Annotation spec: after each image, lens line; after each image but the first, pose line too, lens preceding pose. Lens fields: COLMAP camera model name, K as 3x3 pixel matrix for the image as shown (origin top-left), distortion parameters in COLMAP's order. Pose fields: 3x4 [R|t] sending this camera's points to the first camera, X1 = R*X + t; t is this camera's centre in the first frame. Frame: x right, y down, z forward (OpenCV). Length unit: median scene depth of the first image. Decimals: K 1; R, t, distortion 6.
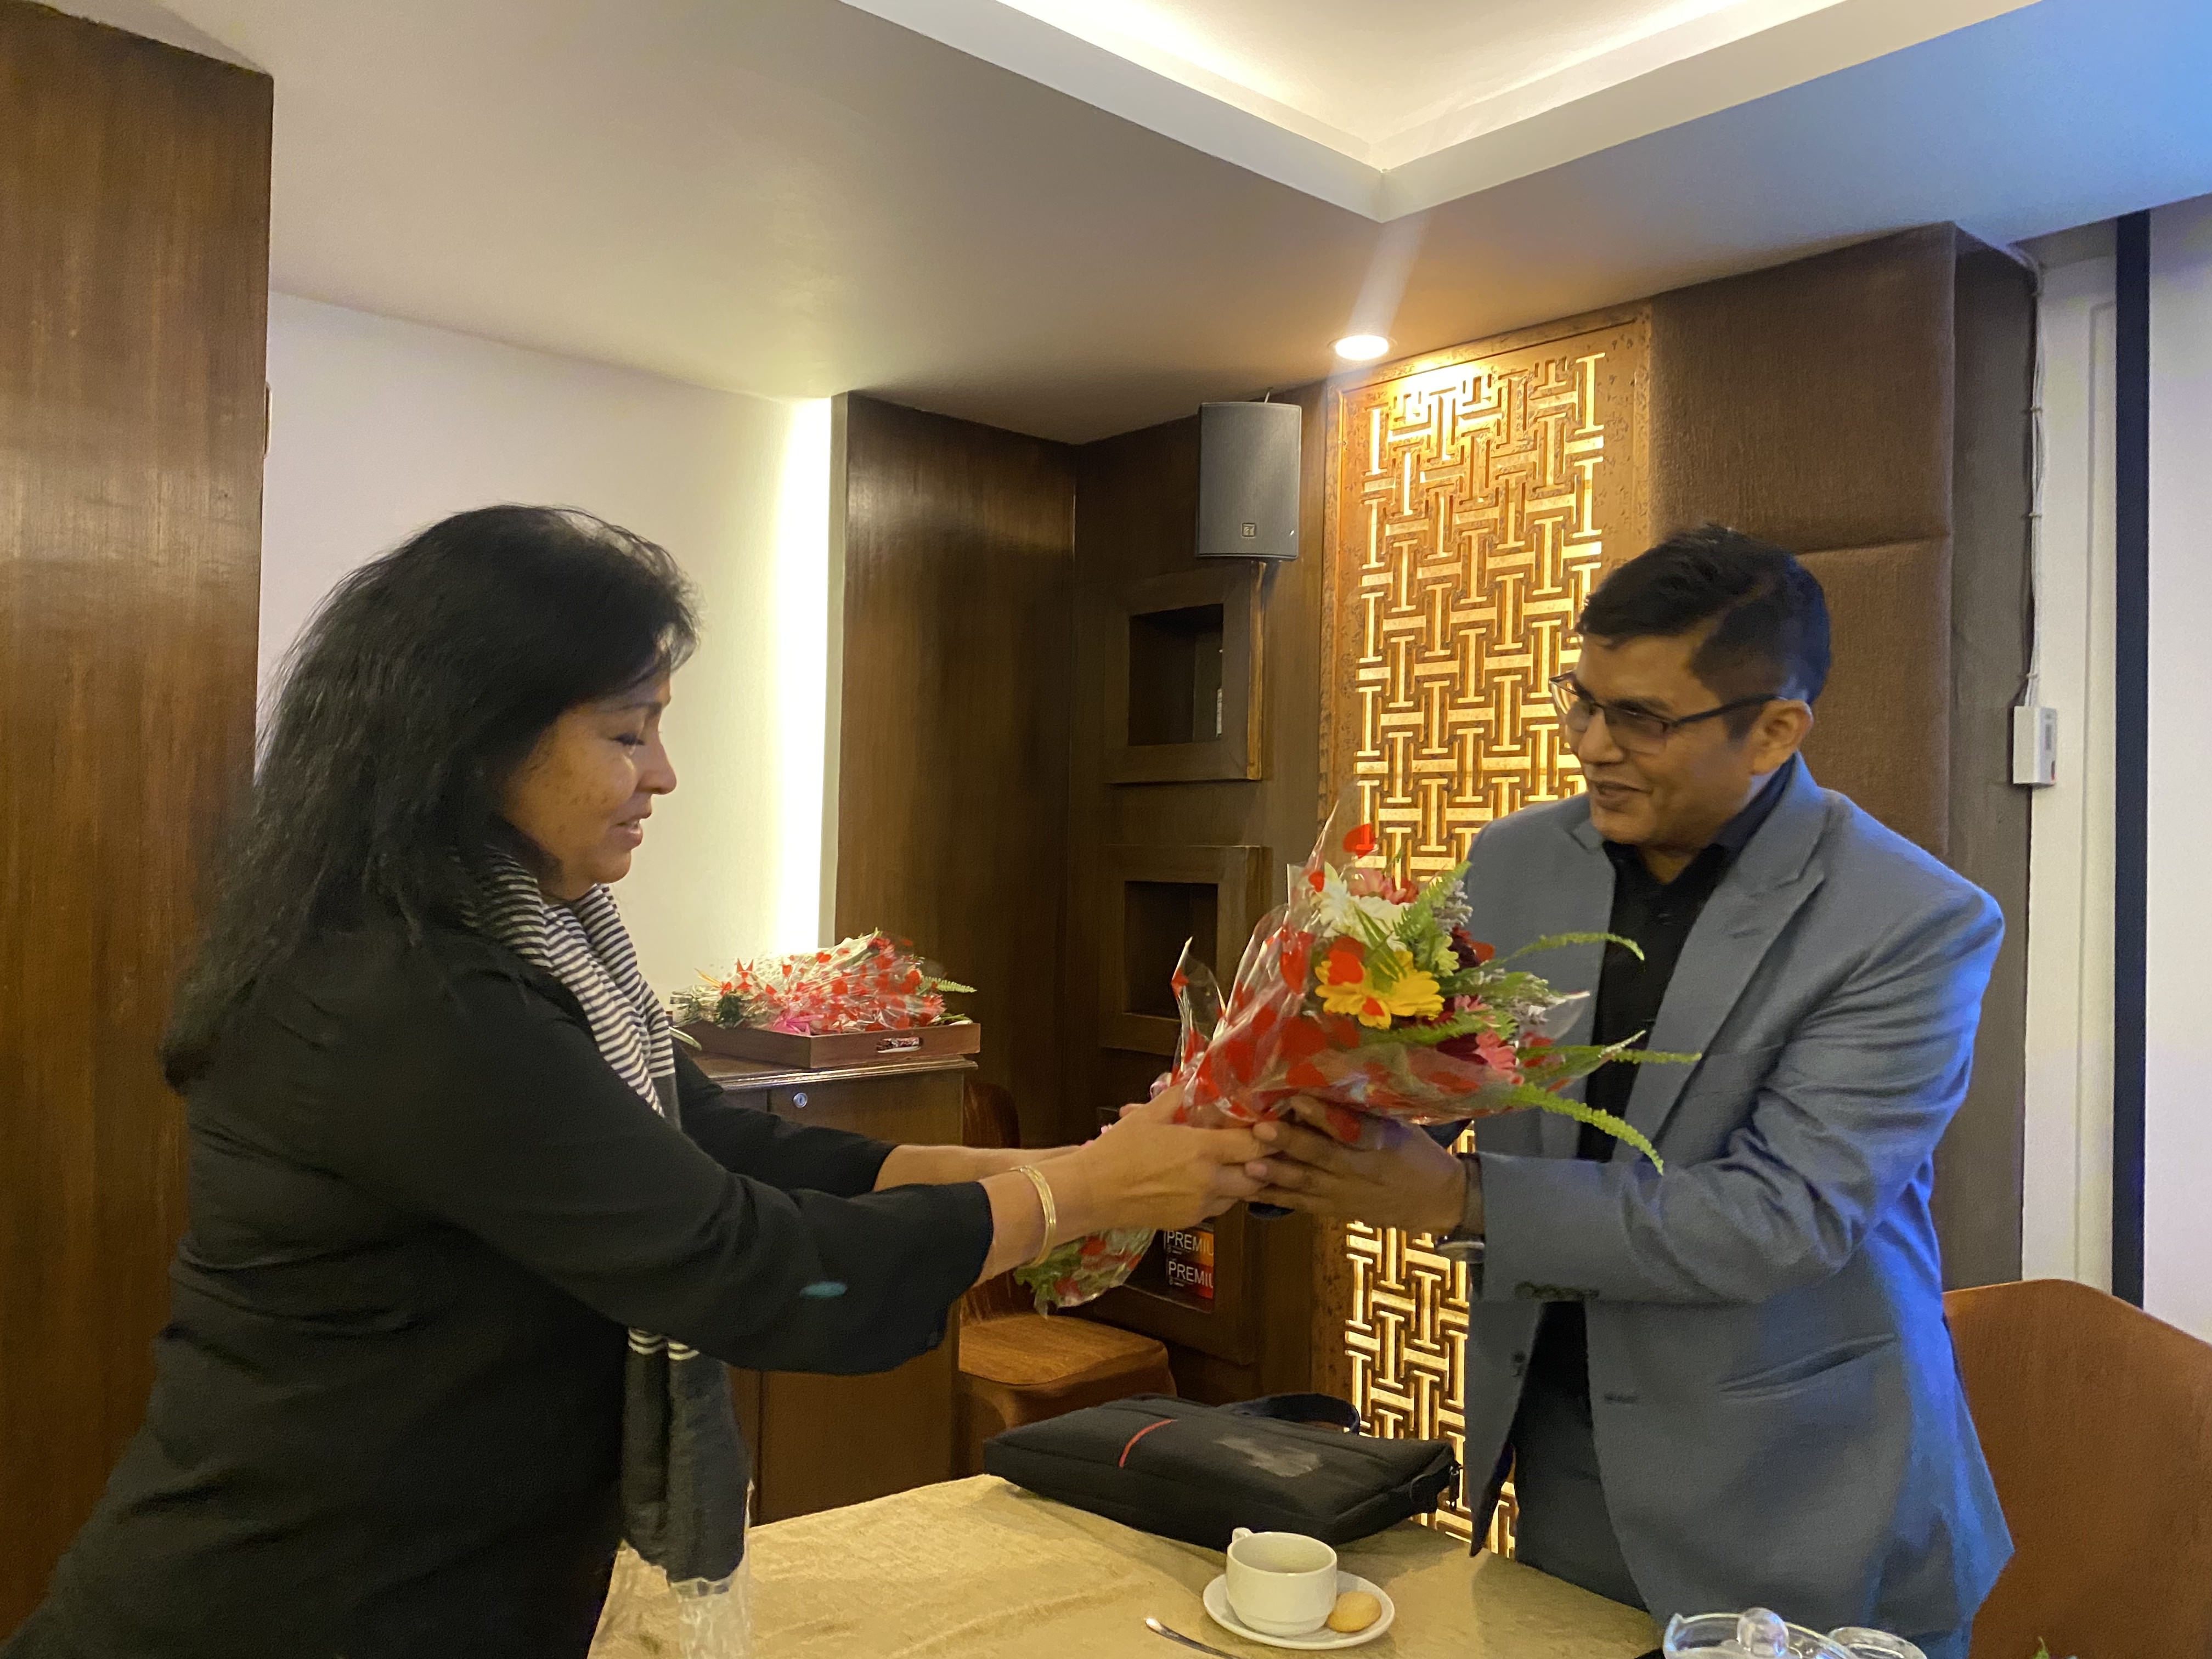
lens RADIAL K [[1689.0, 0, 1109.6], [0, 1689.0, 786.4], [0, 0, 1]] dist [0.126119, -0.192754]
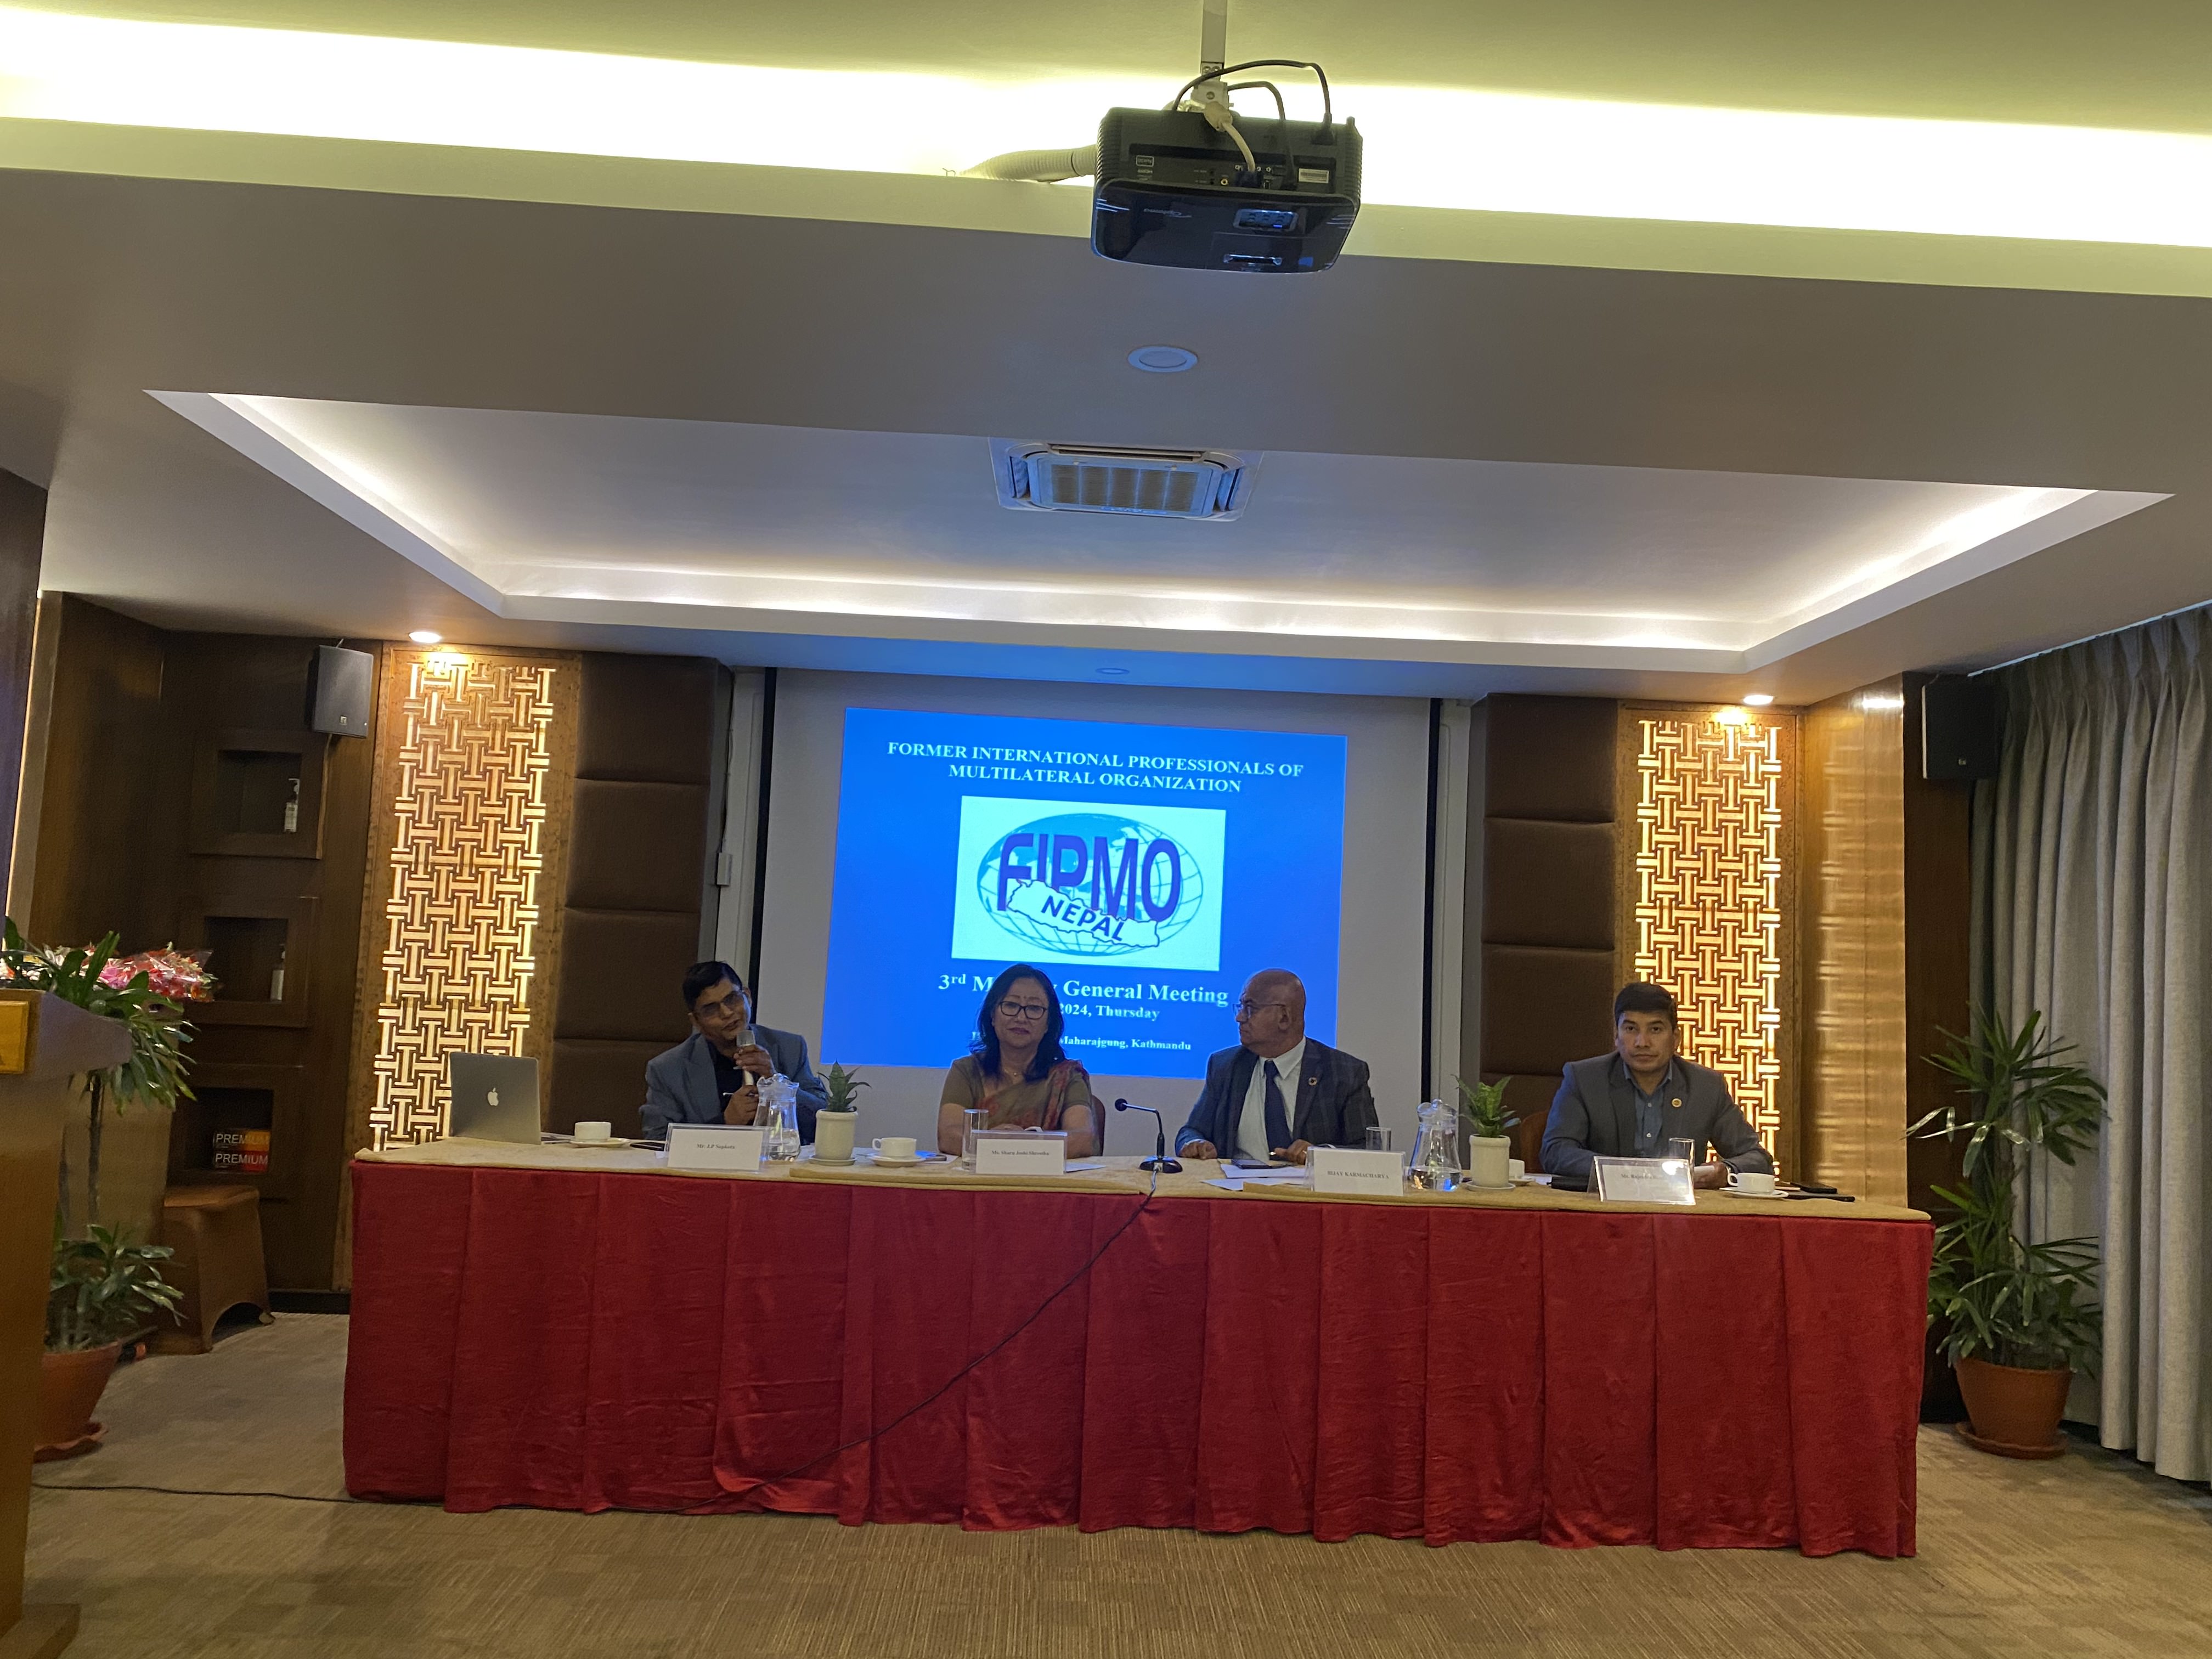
lens RADIAL K [[1706.5, 0, 1110.8], [0, 1706.5, 829.2], [0, 0, 1]] dist [0.101440, -0.186960]
pose [[0.642163, 0.067415, 0.763598, -0.810950], [-0.059435, 0.997506, -0.038082, -0.016577], [-0.764260, -0.020929, 0.644568, -0.824489]]
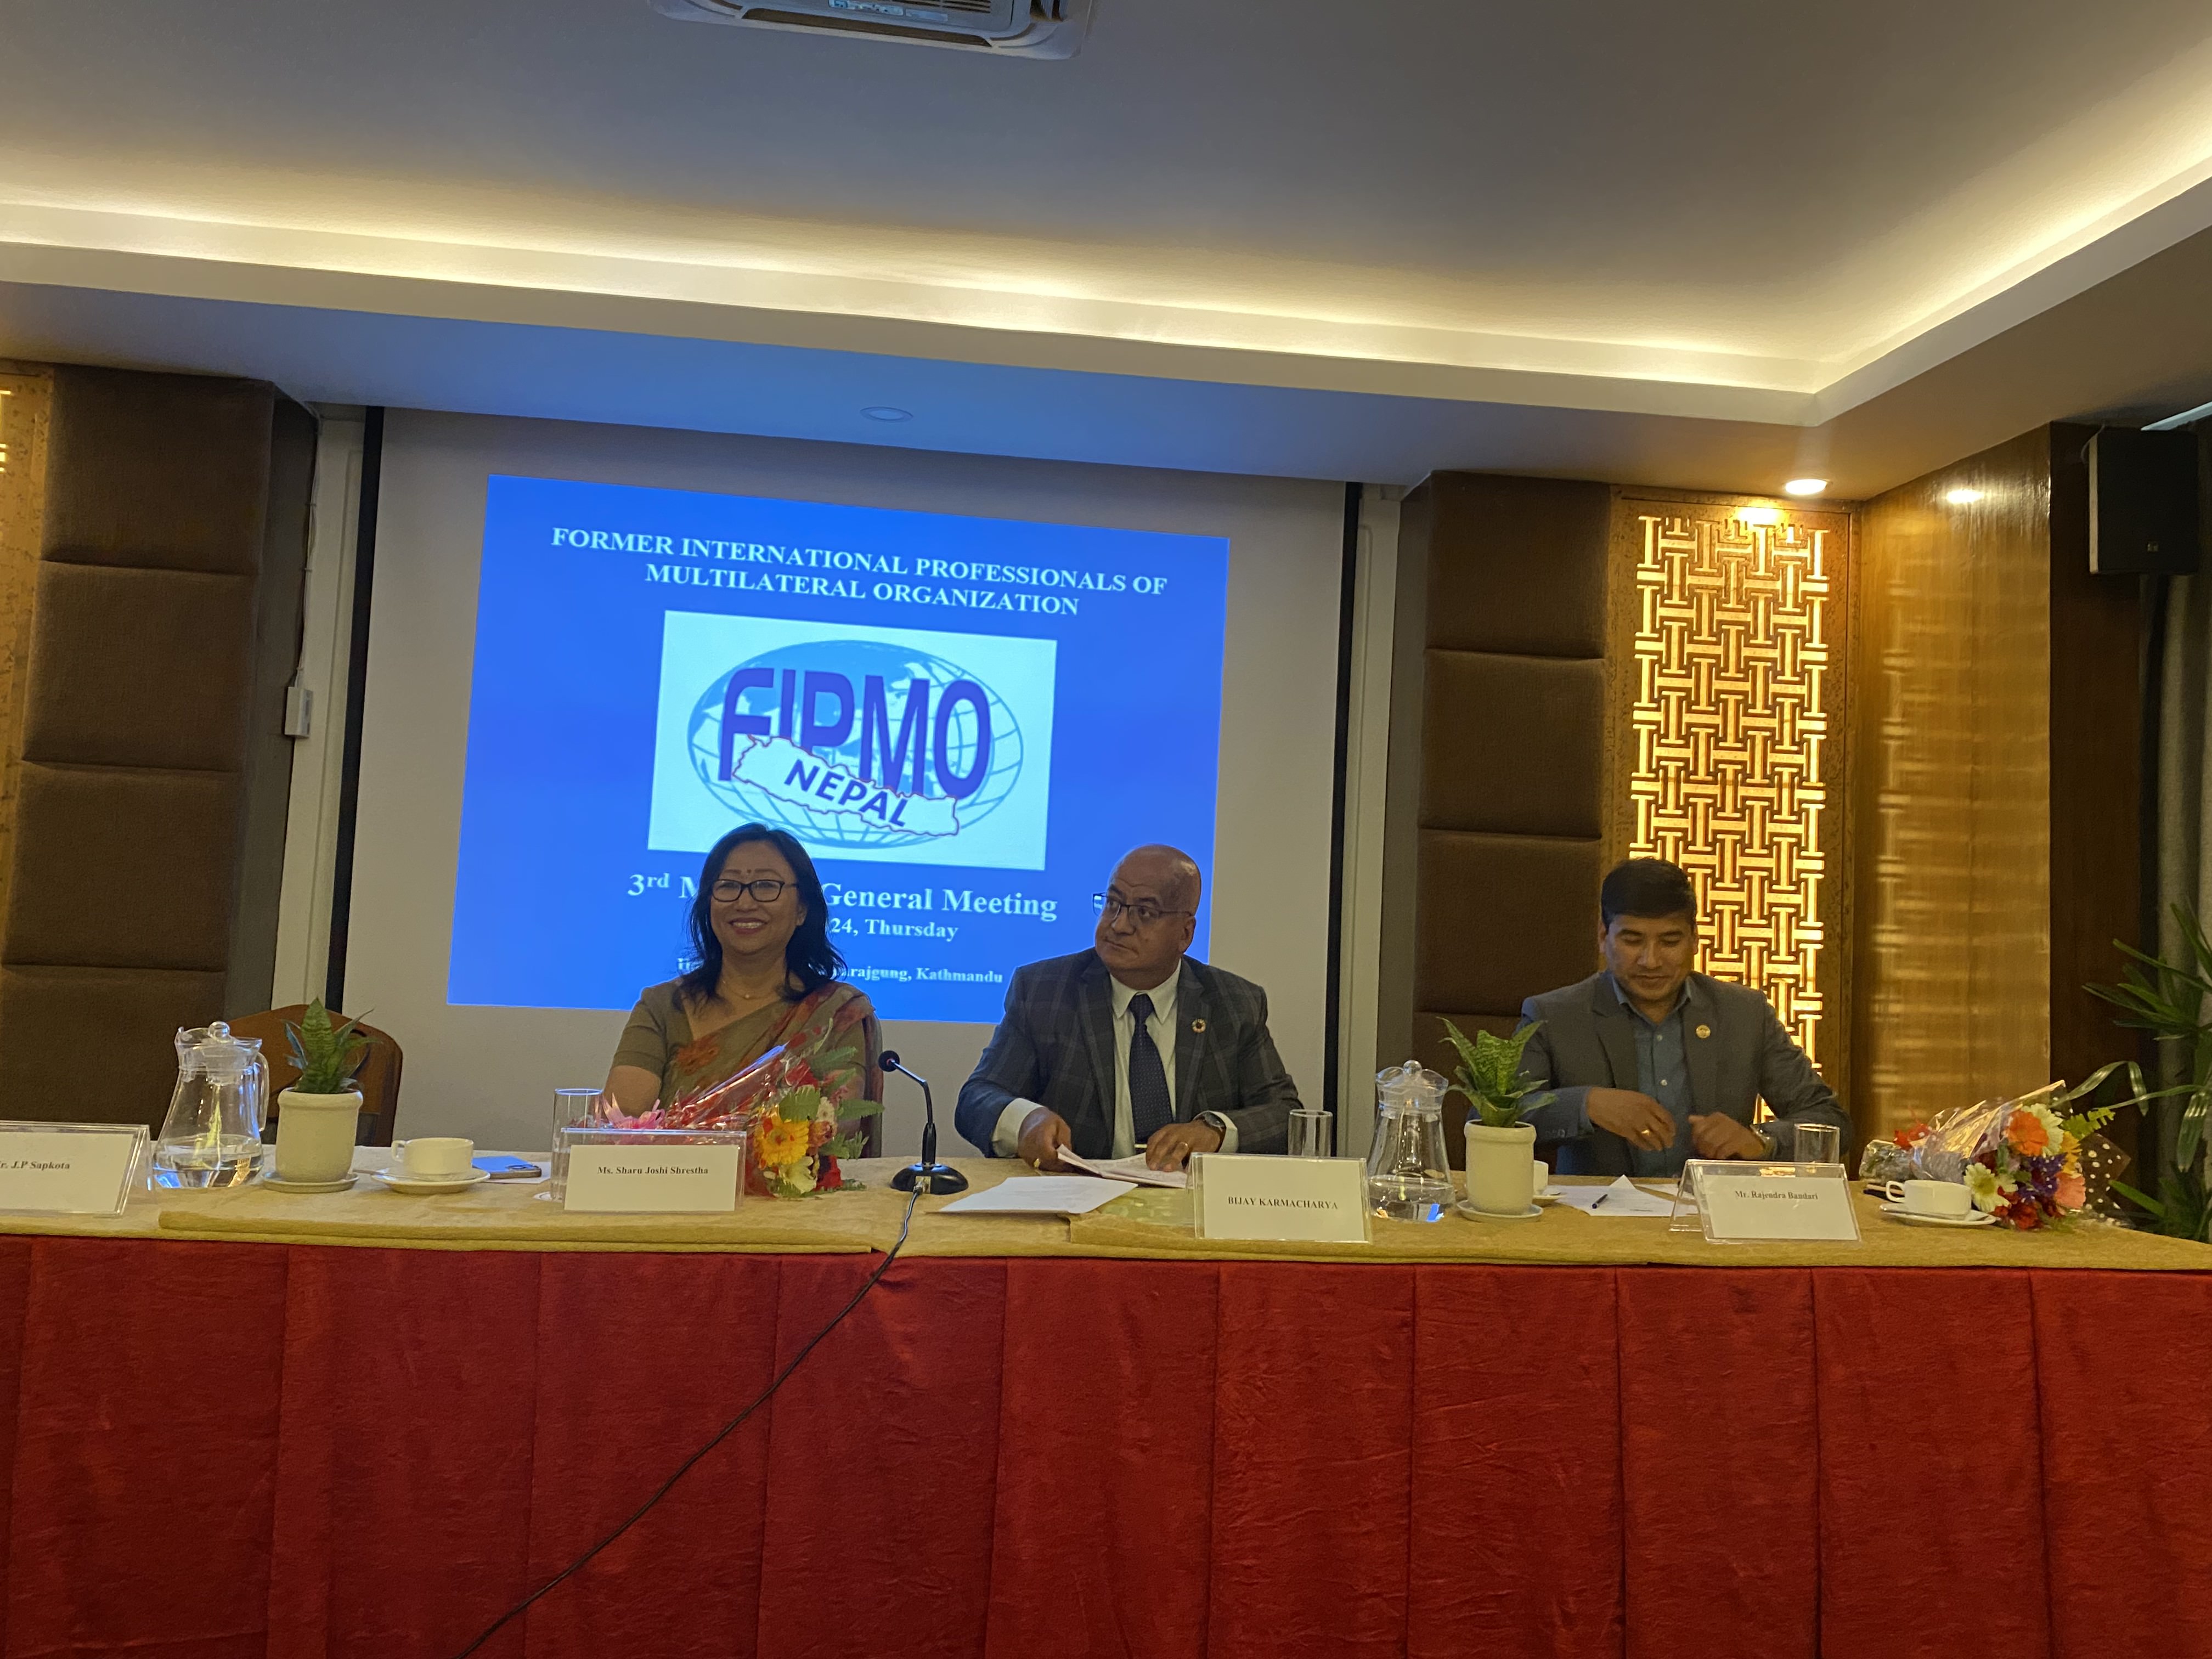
lens RADIAL K [[1706.1, 0, 1103.0], [0, 1706.1, 820.2], [0, 0, 1]] dist [0.036939, -0.009628]
pose [[0.571090, 0.049626, 0.819386, -0.293403], [-0.064782, 0.997782, -0.015279, 0.044056], [-0.818327, -0.044356, 0.573038, -0.461488]]
